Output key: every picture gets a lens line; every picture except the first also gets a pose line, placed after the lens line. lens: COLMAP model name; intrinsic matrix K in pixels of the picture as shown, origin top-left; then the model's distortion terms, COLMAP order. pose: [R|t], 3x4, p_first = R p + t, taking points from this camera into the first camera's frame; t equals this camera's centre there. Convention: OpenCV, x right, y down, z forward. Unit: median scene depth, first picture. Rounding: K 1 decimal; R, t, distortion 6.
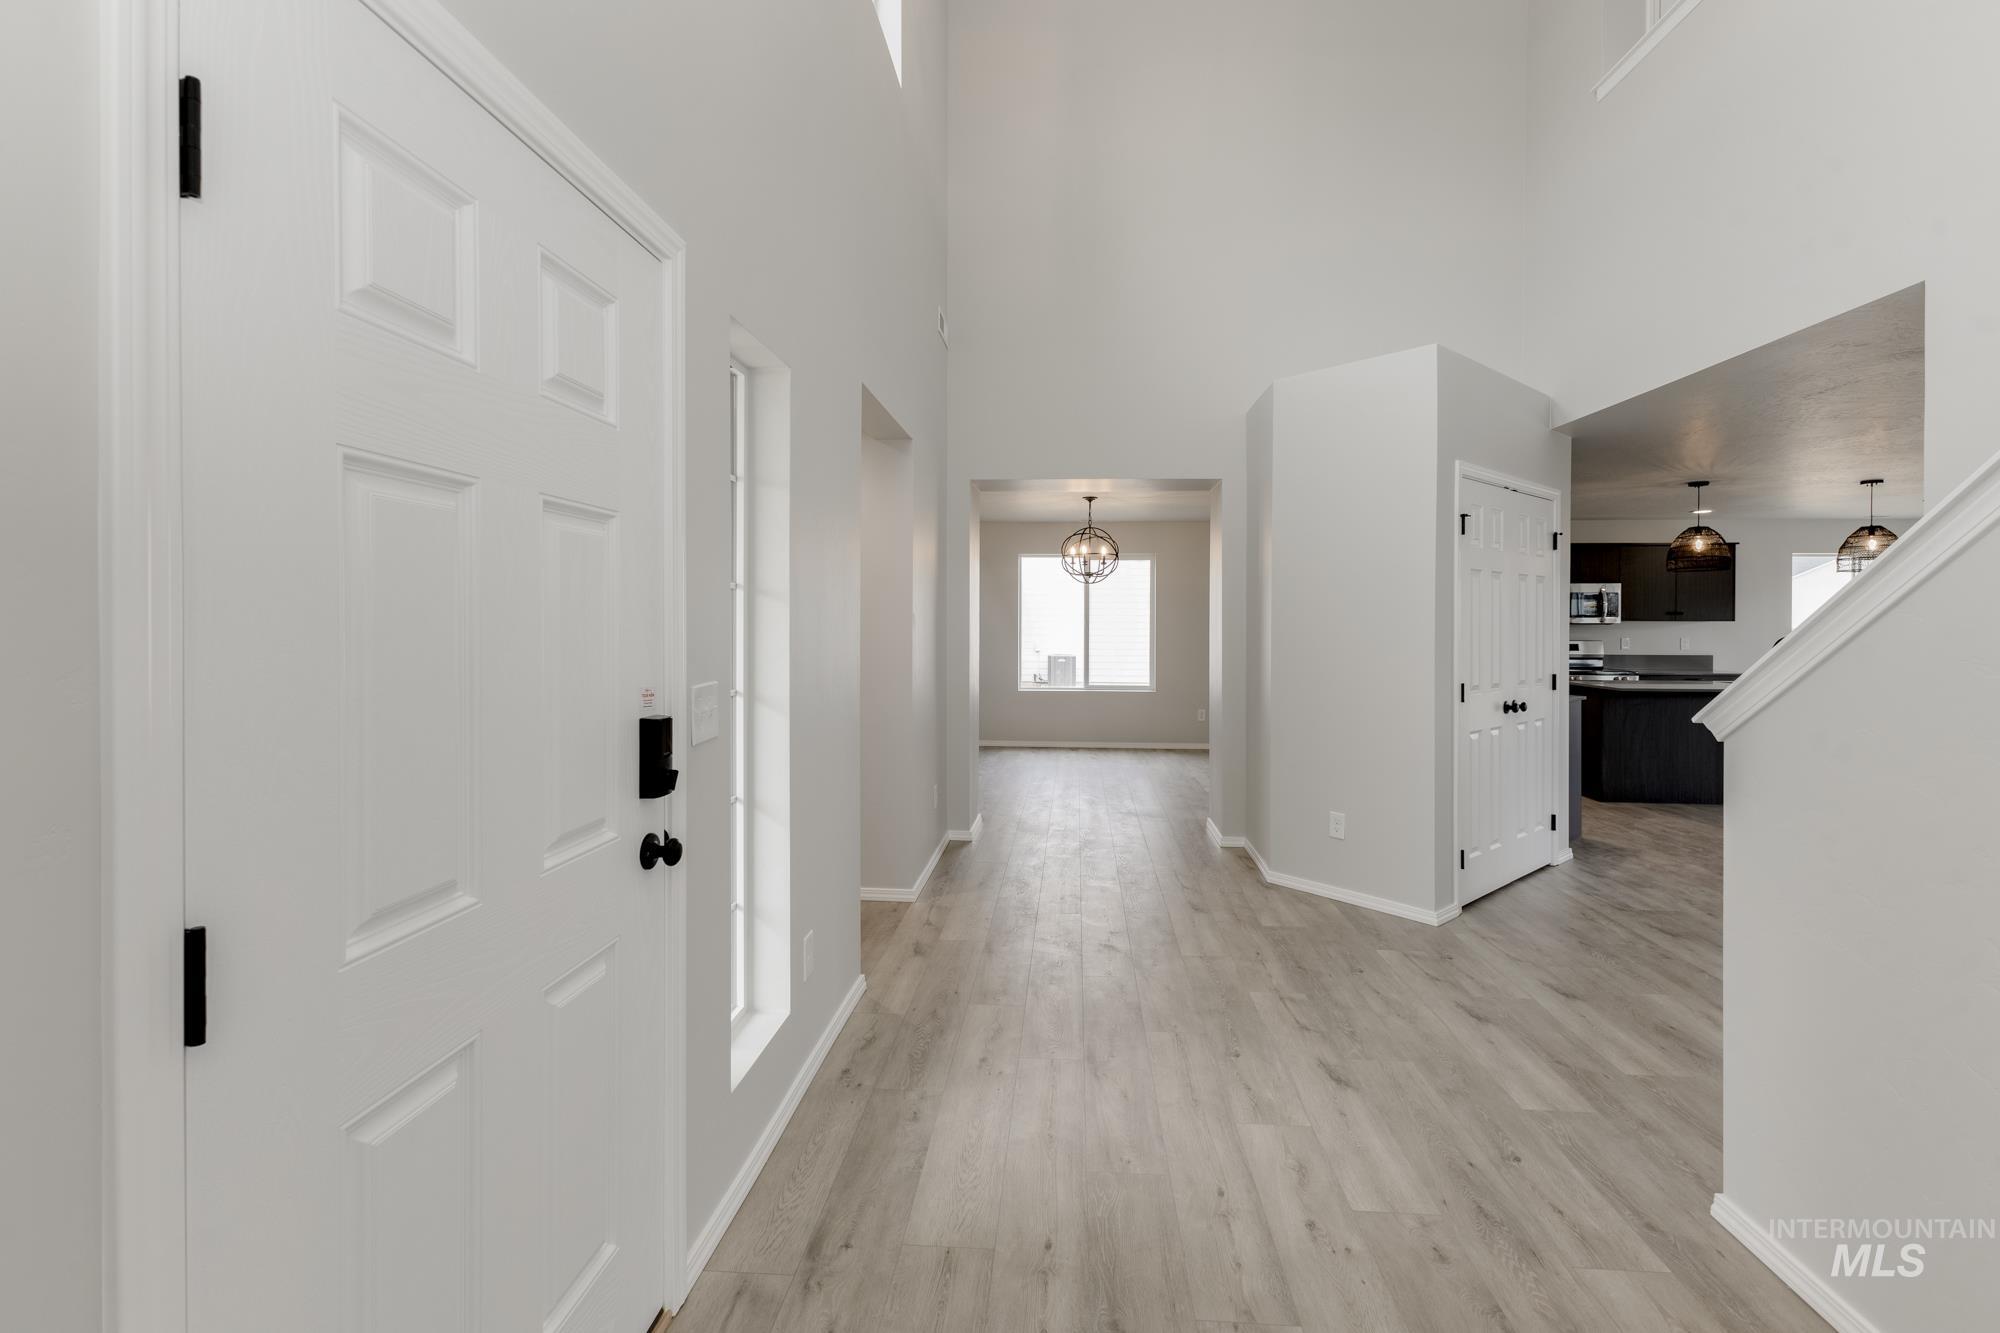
lens RADIAL K [[880.7, 0, 1009.5], [0, 880.7, 629.6], [0, 0, 1]] dist [0.000040, -0.000272]
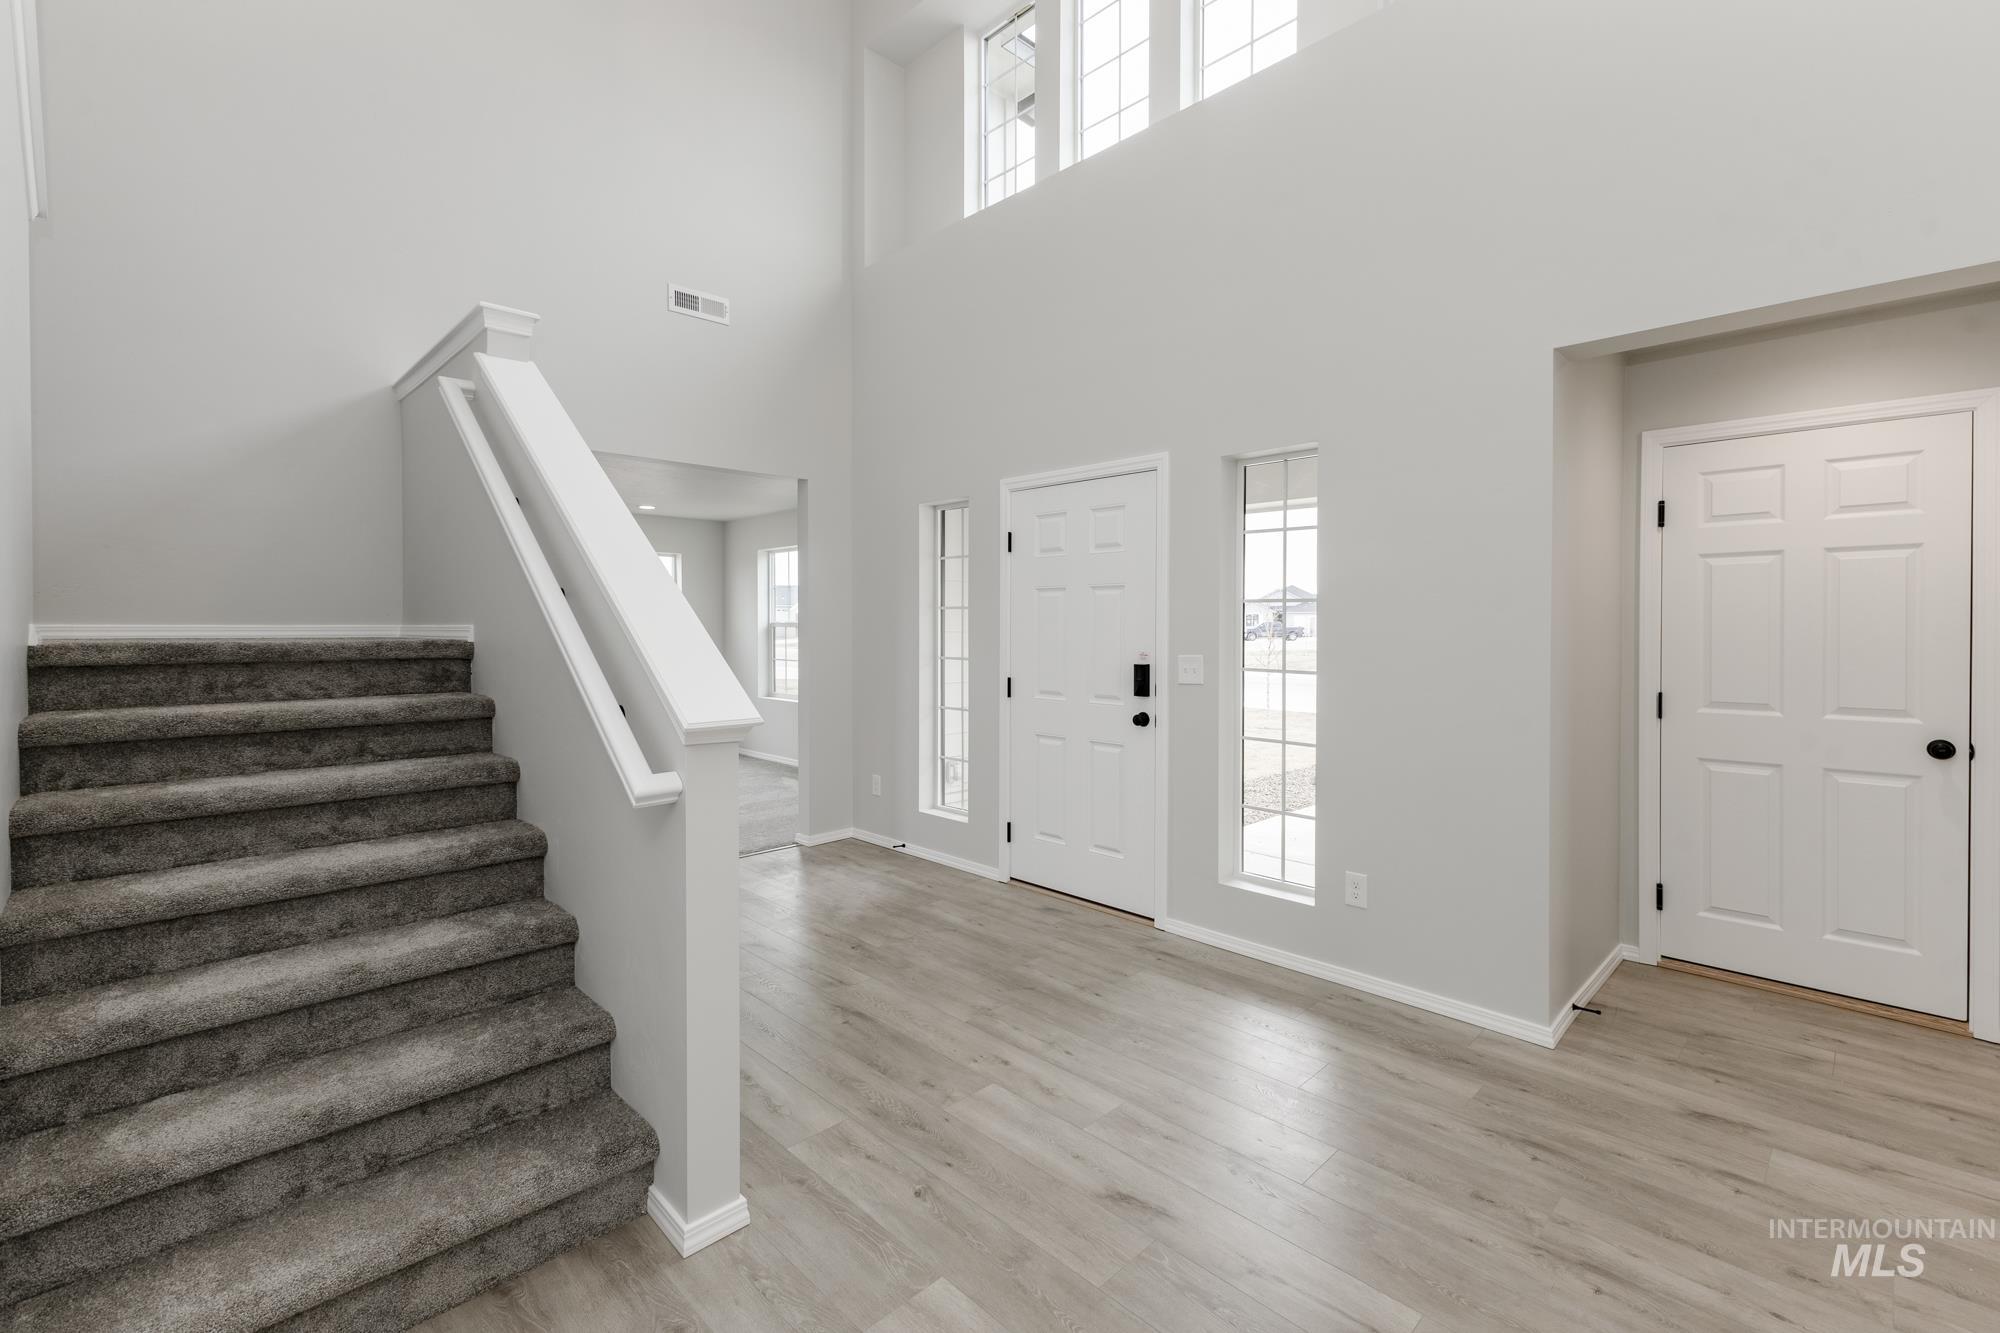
lens RADIAL K [[880.7, 0, 1009.5], [0, 880.7, 629.6], [0, 0, 1]] dist [0.000040, -0.000272]
pose [[-0.652921, 0.005574, -0.757406, 1.332662], [-0.004918, 0.999921, 0.011598, -0.018552], [0.757410, 0.011298, -0.652841, 1.832156]]
